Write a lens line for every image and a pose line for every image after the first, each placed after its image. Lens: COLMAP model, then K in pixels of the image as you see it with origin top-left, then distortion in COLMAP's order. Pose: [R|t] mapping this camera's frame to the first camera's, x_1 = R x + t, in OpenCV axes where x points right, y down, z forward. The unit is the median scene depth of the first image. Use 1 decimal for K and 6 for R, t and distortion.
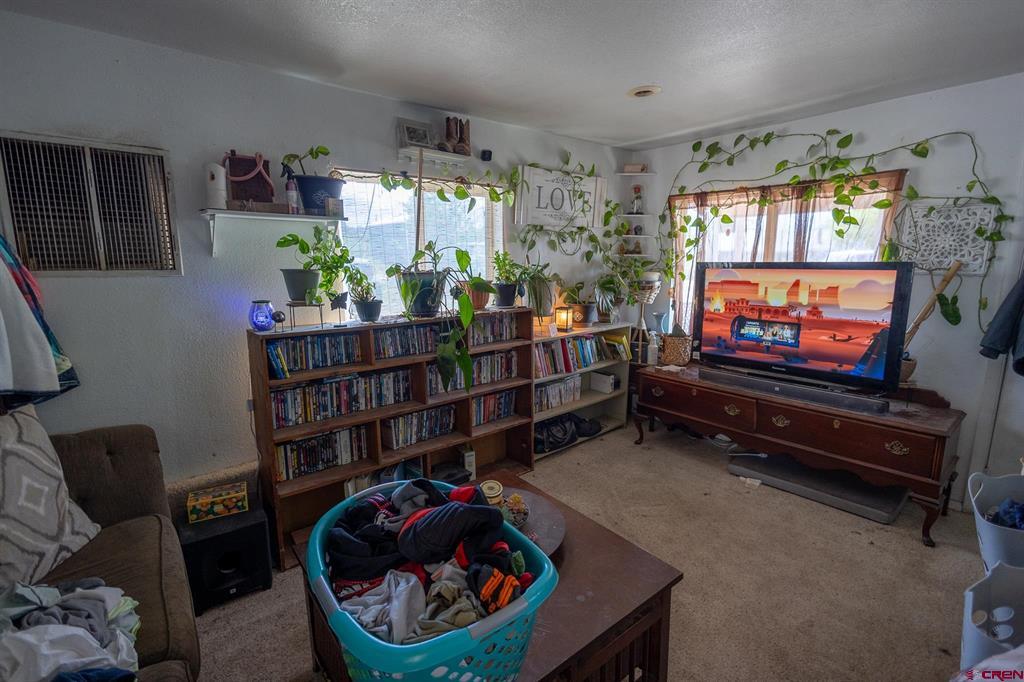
lens RADIAL K [[477.2, 0, 512.0], [0, 477.2, 341.0], [0, 0, 1]] dist [0.020151, 0.000140]
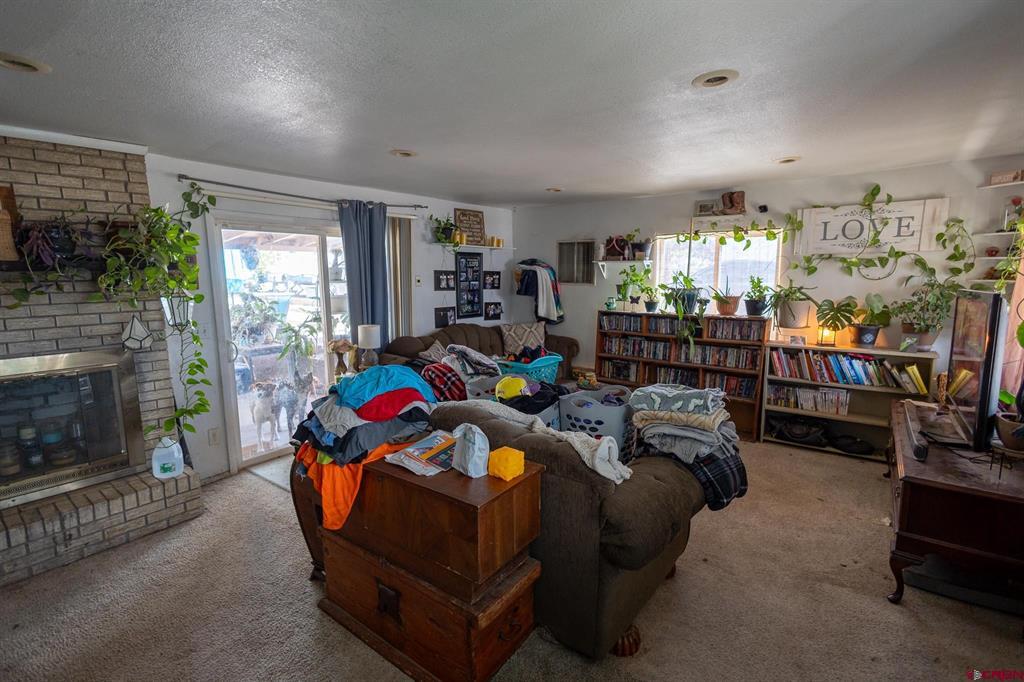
lens RADIAL K [[467.9, 0, 512.0], [0, 467.9, 341.0], [0, 0, 1]] dist [0.000009, 0.000093]
pose [[0.204450, 0.145386, -0.968020, 1.187771], [-0.168635, 0.979355, 0.111472, -0.035955], [0.964242, 0.140452, 0.224746, 0.033045]]
